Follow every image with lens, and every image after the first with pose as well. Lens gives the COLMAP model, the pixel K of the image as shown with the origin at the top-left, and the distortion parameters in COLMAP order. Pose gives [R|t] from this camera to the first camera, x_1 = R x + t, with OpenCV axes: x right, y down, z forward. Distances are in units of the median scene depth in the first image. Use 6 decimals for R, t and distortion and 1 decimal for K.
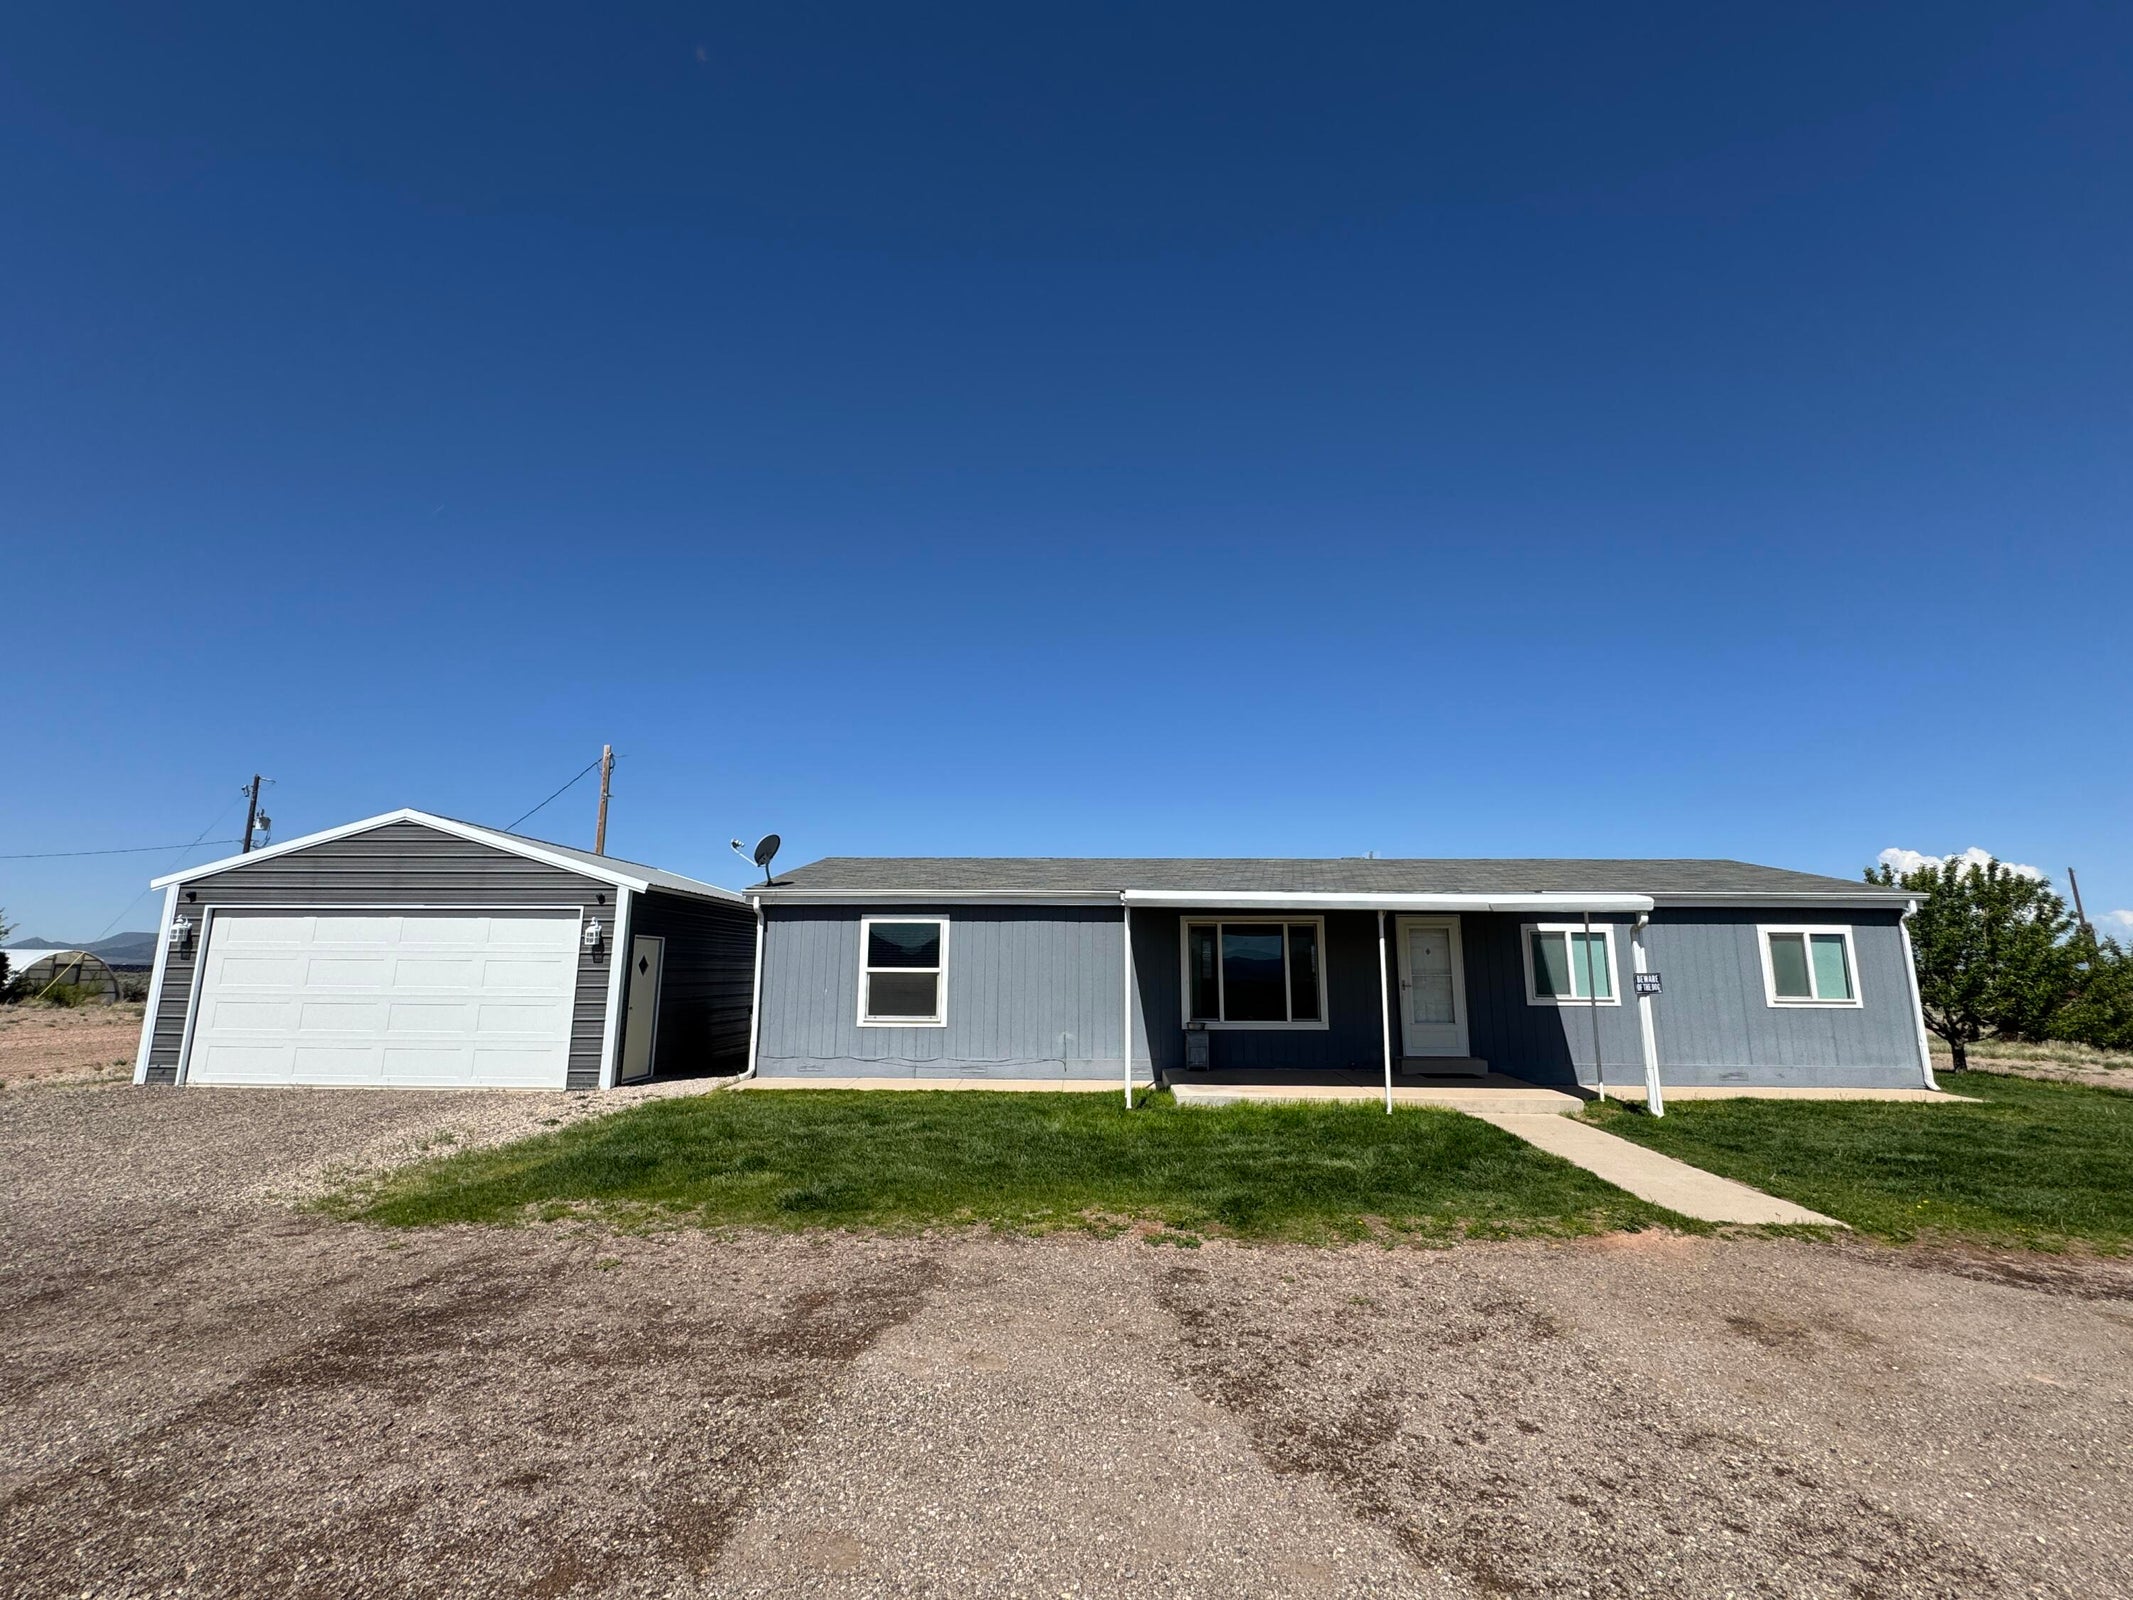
lens RADIAL K [[932.6, 0, 1071.5], [0, 932.6, 803.0], [0, 0, 1]] dist [-0.002945, 0.000361]
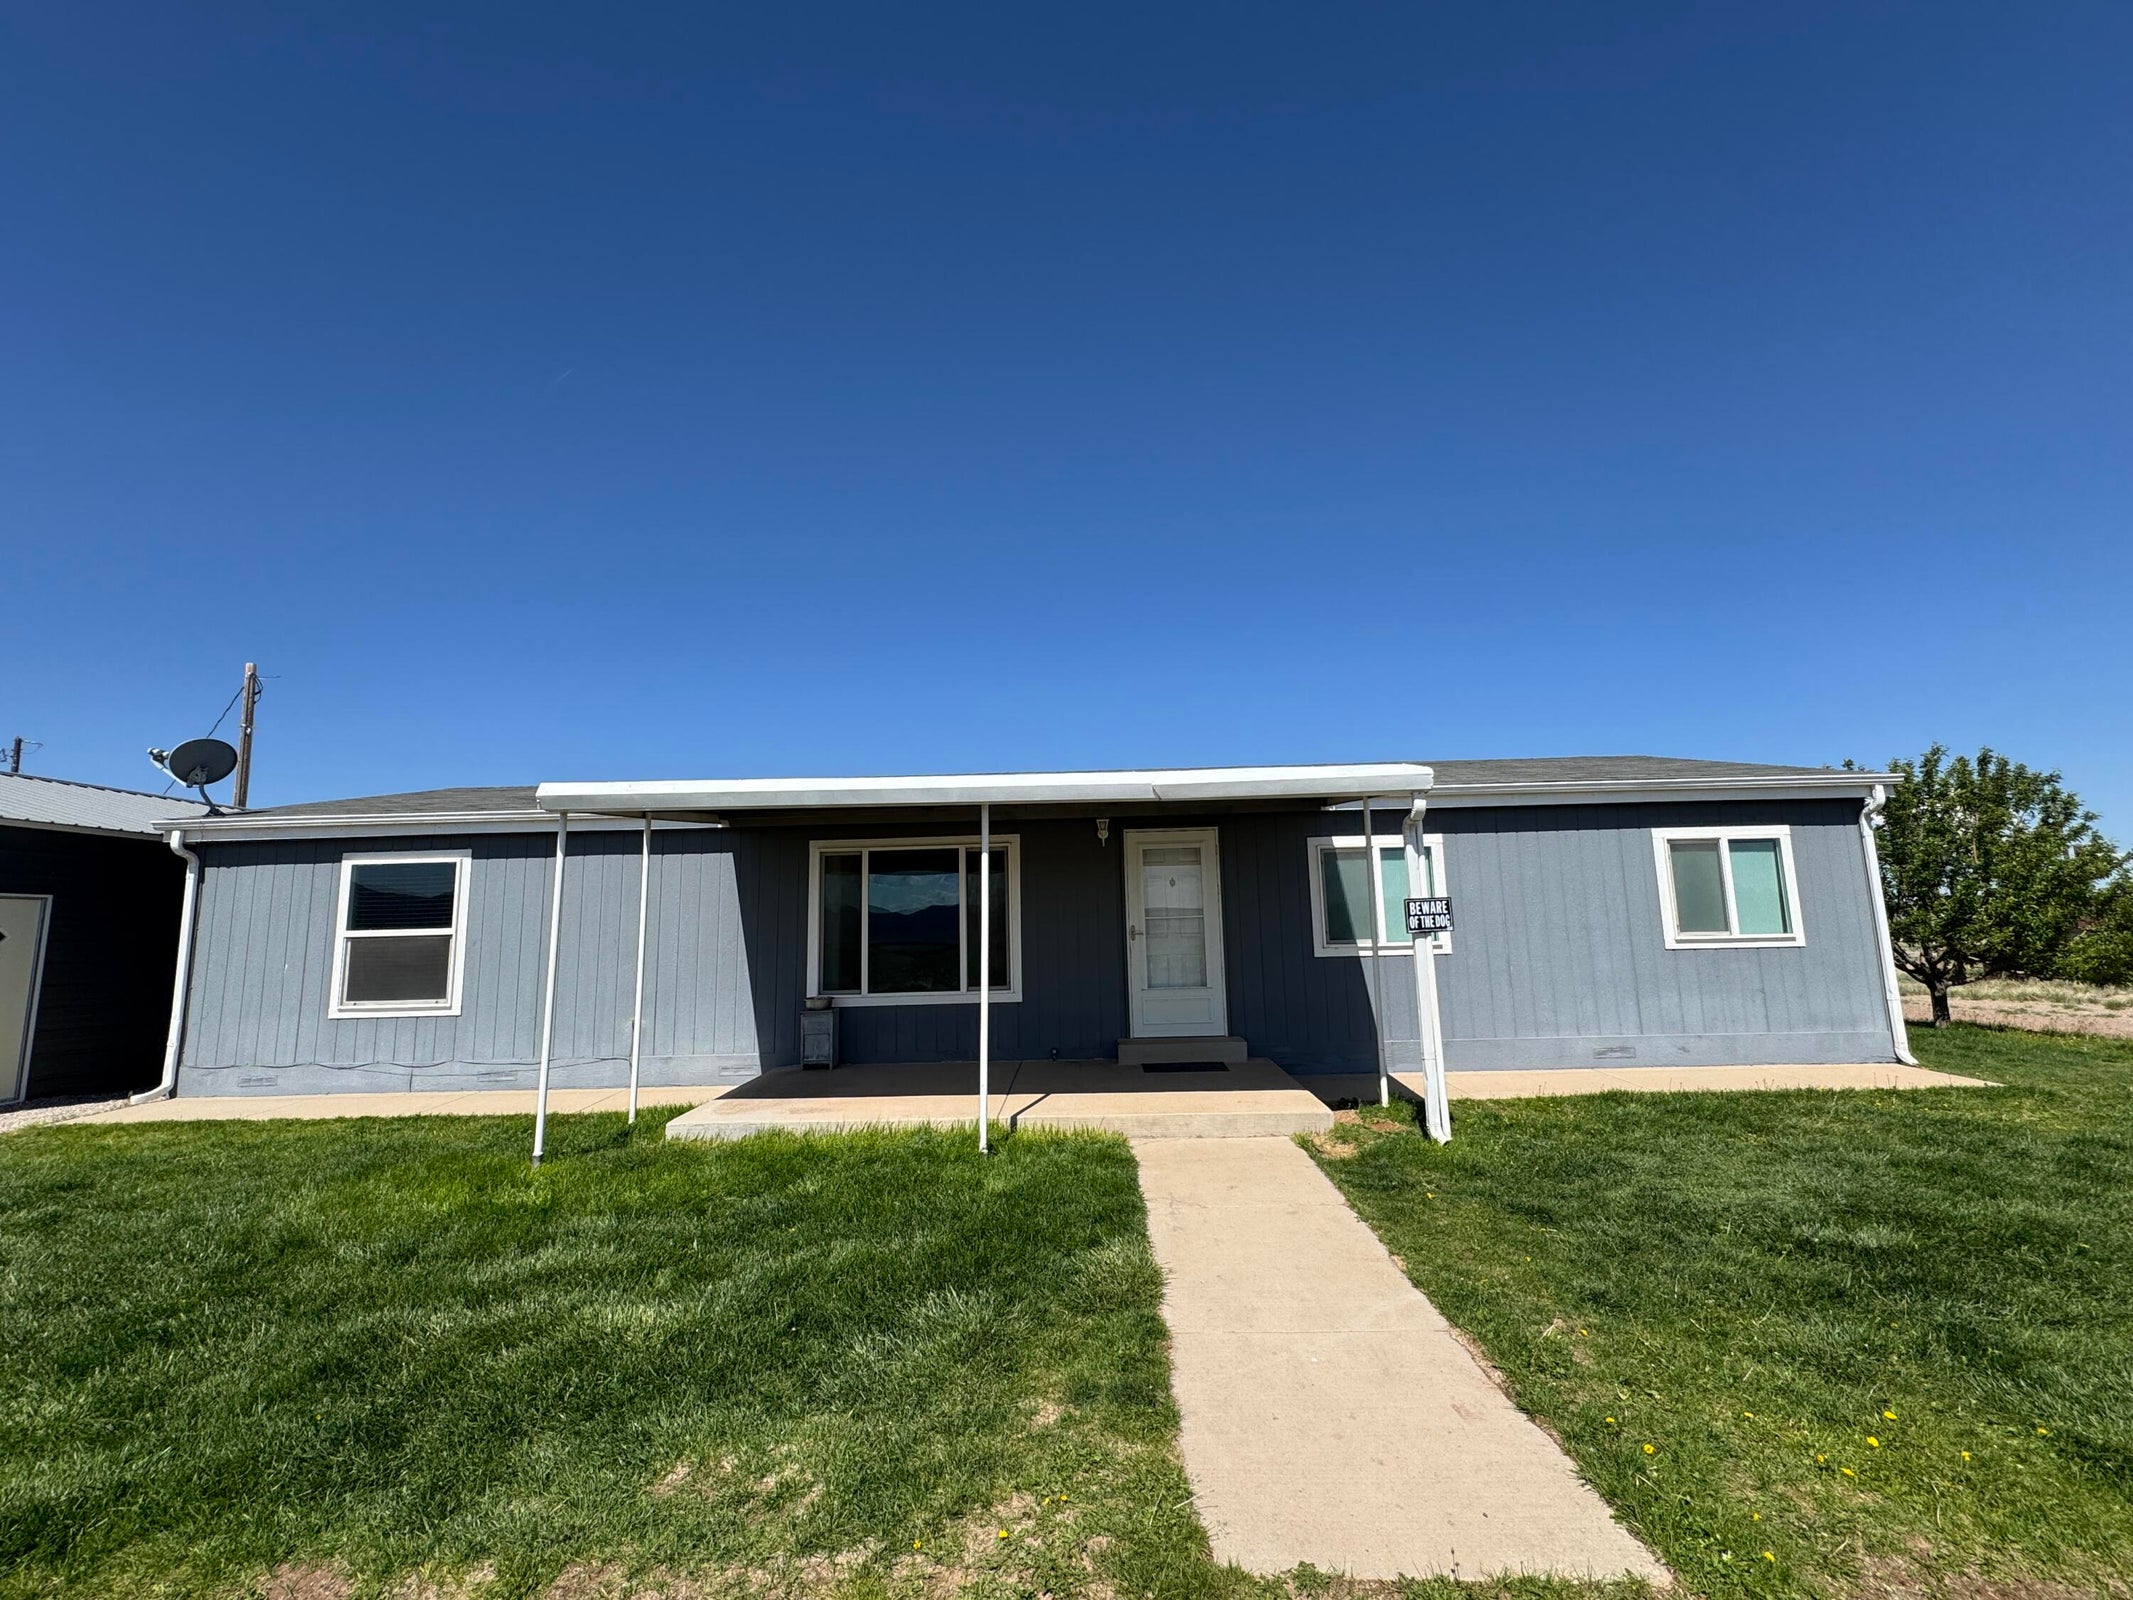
lens RADIAL K [[932.6, 0, 1070.2], [0, 932.6, 800.1], [0, 0, 1]] dist [-0.002945, 0.000361]
pose [[0.999508, -0.028097, 0.013975, 0.303968], [0.027575, 0.998963, 0.036230, 0.073763], [-0.014979, -0.035826, 0.999246, 0.329337]]
